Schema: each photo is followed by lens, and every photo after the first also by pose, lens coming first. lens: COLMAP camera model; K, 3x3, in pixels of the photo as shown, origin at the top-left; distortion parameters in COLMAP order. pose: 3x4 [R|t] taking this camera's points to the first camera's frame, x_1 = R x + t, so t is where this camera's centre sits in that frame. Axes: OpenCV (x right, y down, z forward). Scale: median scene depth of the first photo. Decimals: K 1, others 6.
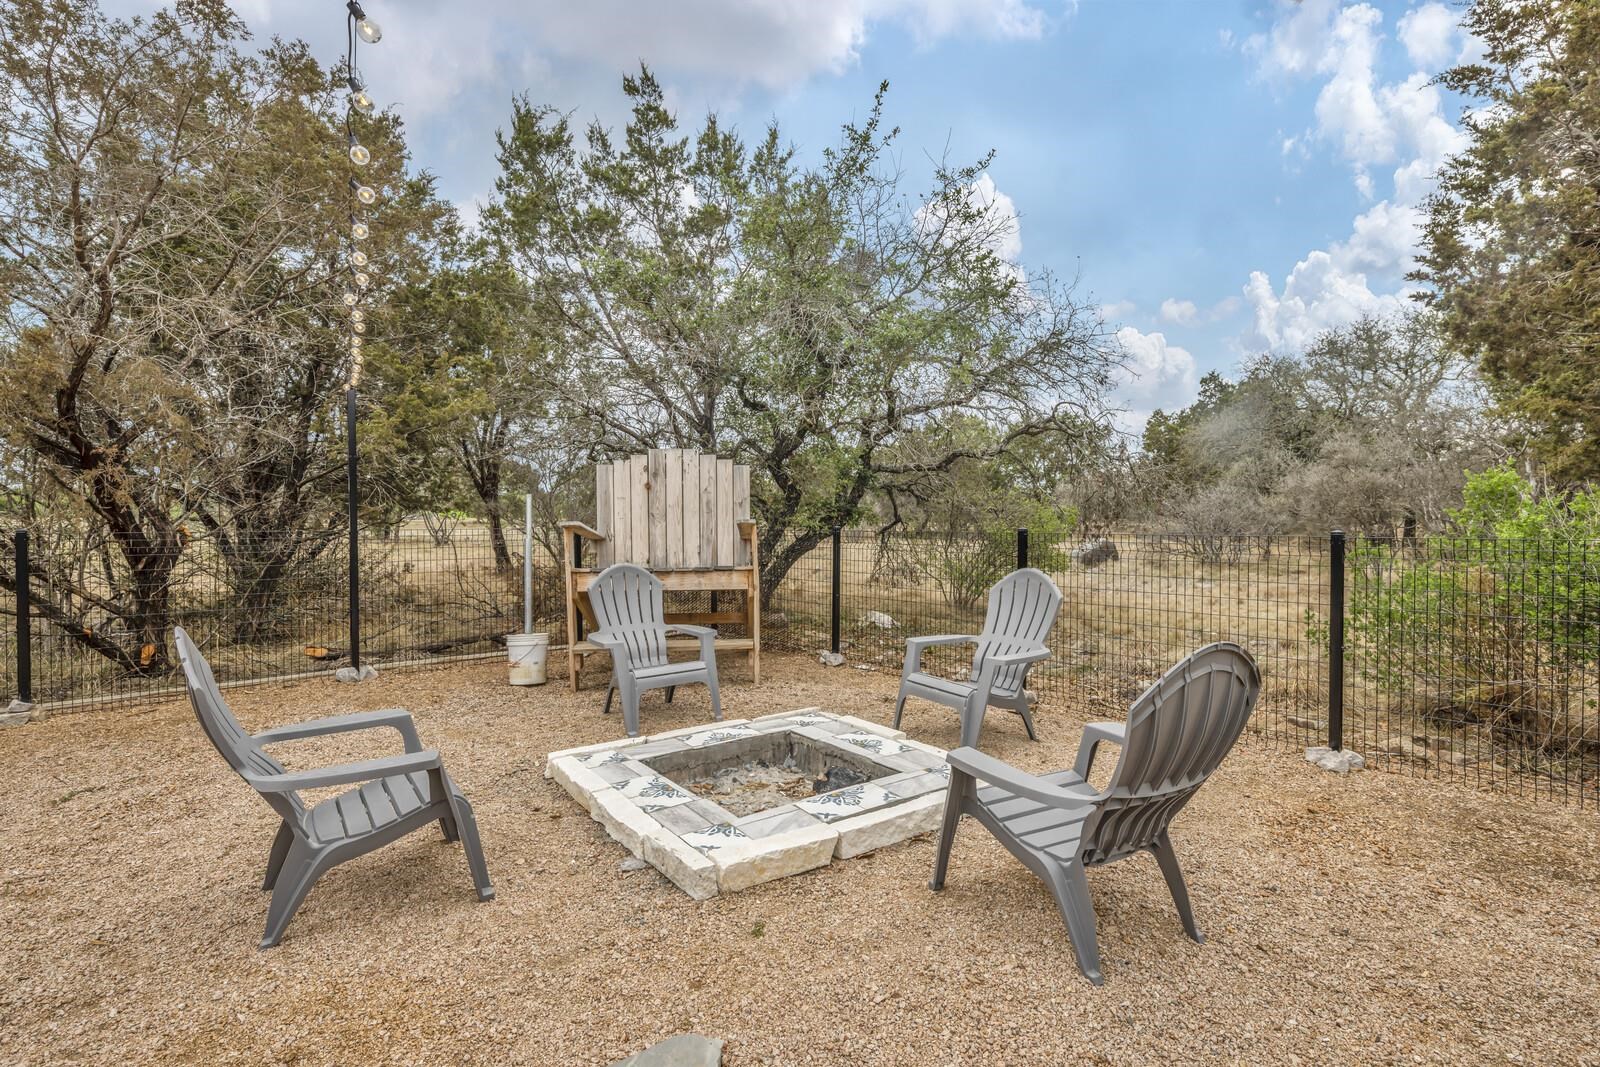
lens RADIAL K [[781.4, 0, 800.0], [0, 781.4, 533.5], [0, 0, 1]] dist [-0.000738, -0.000313]
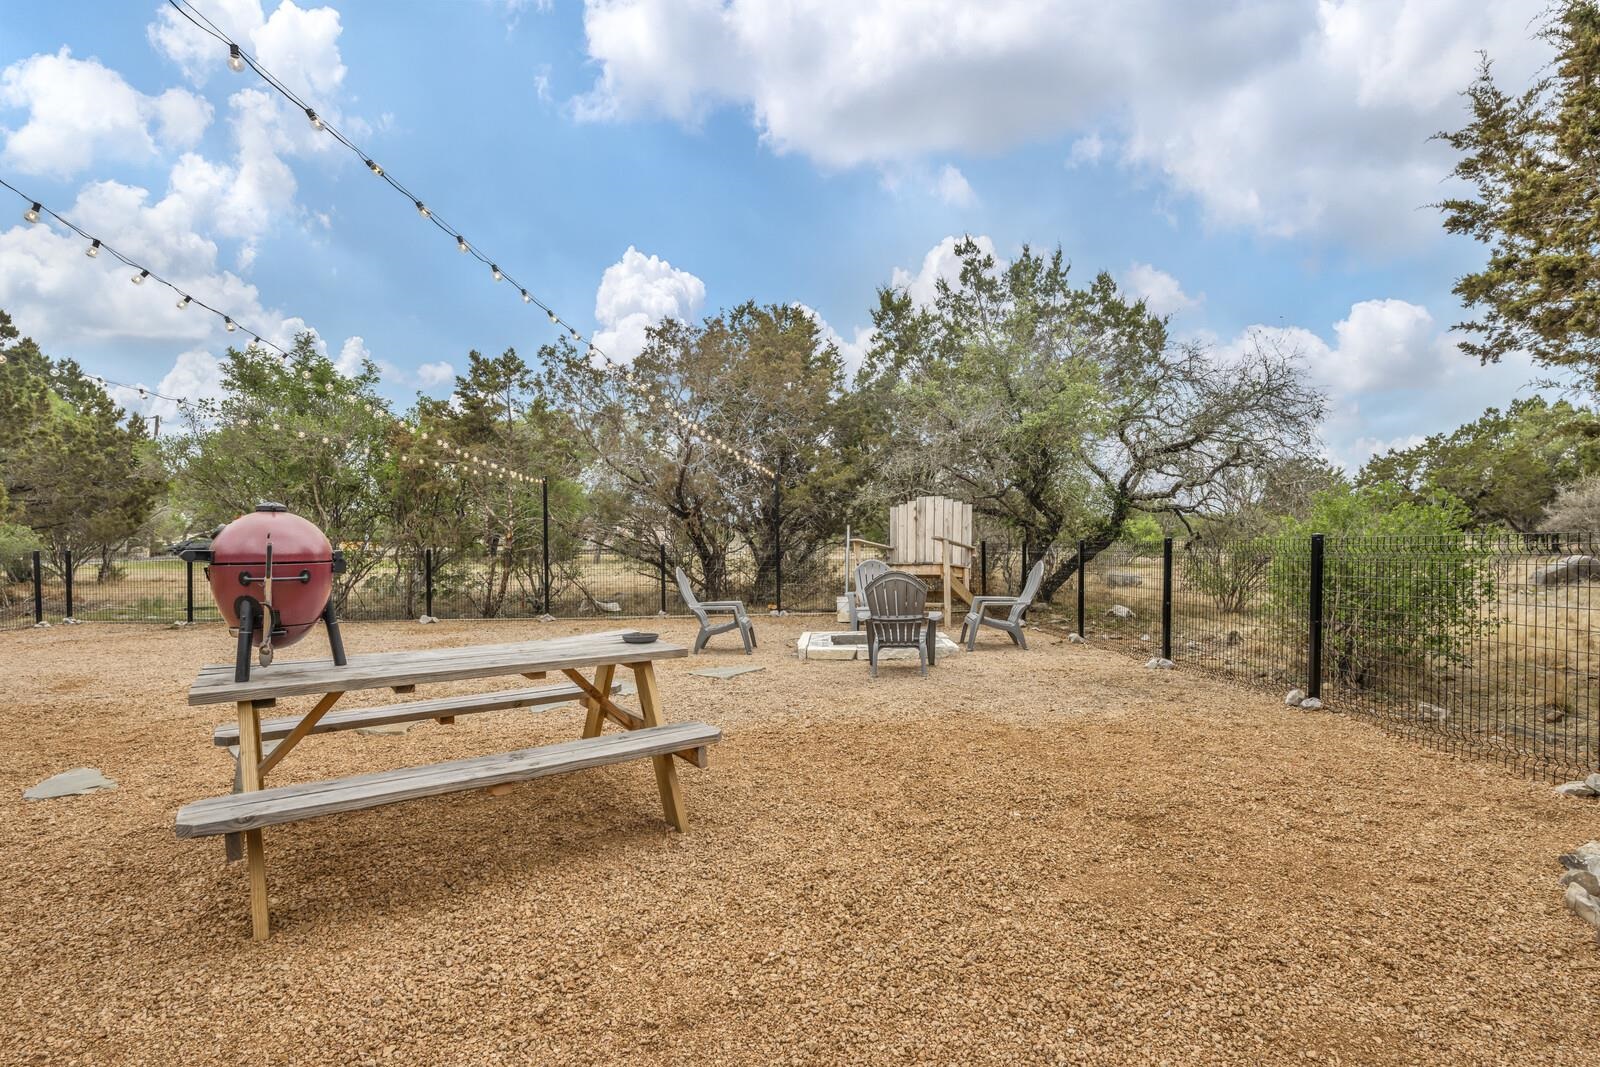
lens RADIAL K [[789.5, 0, 802.6], [0, 789.5, 564.2], [0, 0, 1]] dist [-0.000257, -0.000103]
pose [[0.790040, 0.006578, -0.613020, 0.688402], [-0.000943, 0.999954, 0.009514, 0.025192], [0.613054, -0.006938, 0.790010, -0.552586]]
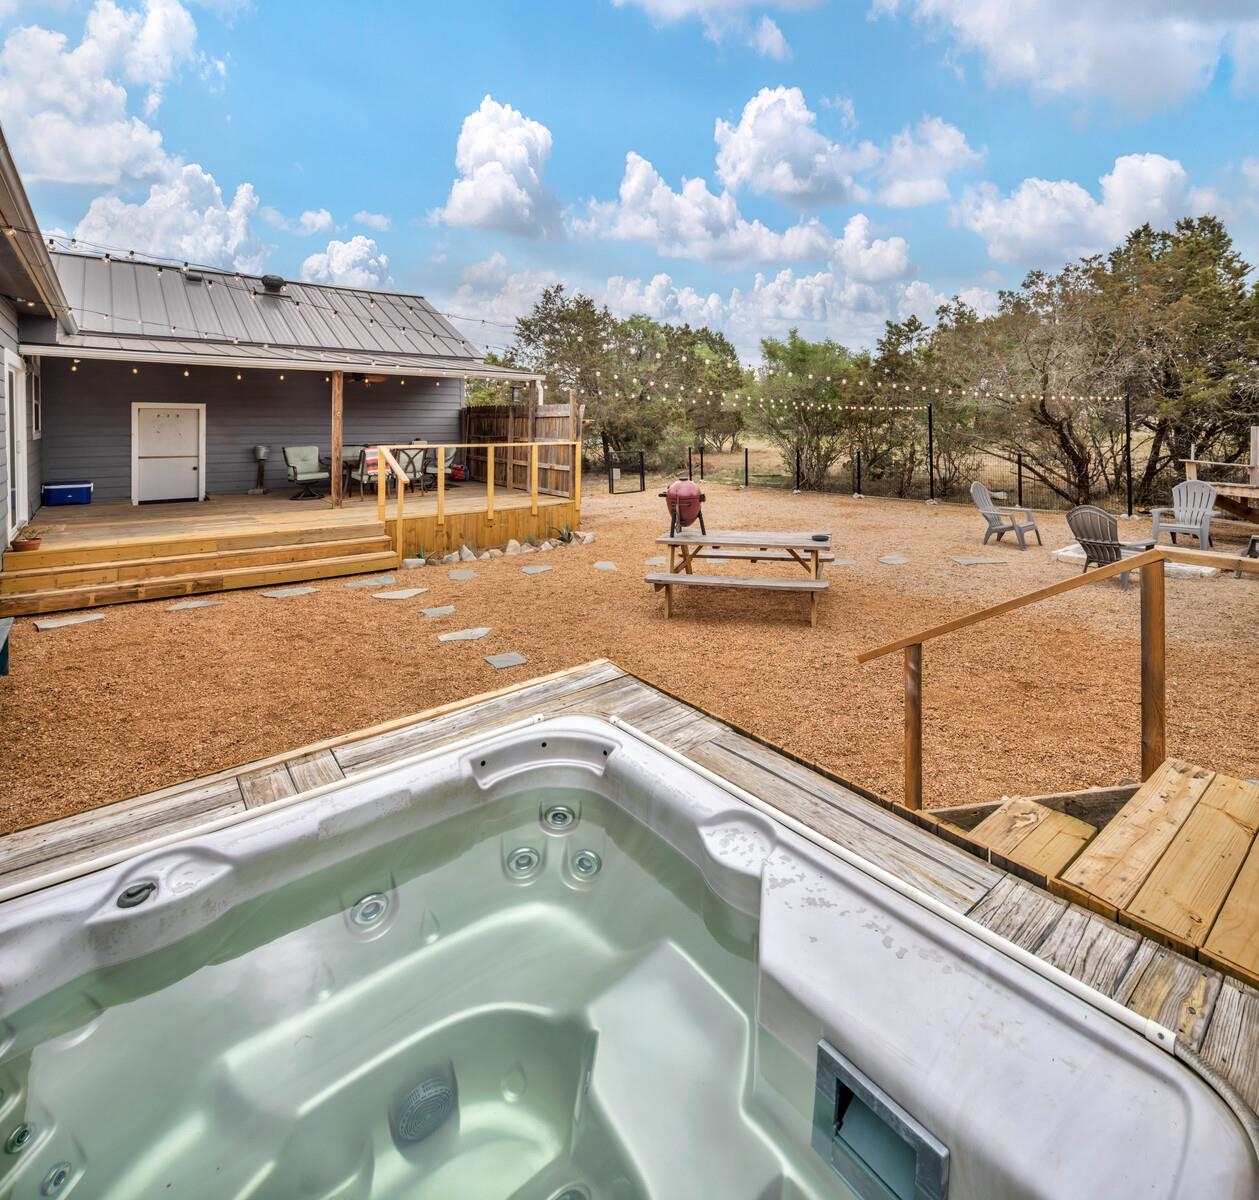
lens RADIAL K [[625.7, 0, 629.5], [0, 625.7, 600.0], [0, 0, 1]] dist [0.000999, 0.000453]
pose [[-0.020854, 0.274308, -0.961416, 1.271766], [0.006882, 0.961642, 0.274223, -0.106138], [0.999759, -0.000898, -0.021941, -0.432463]]
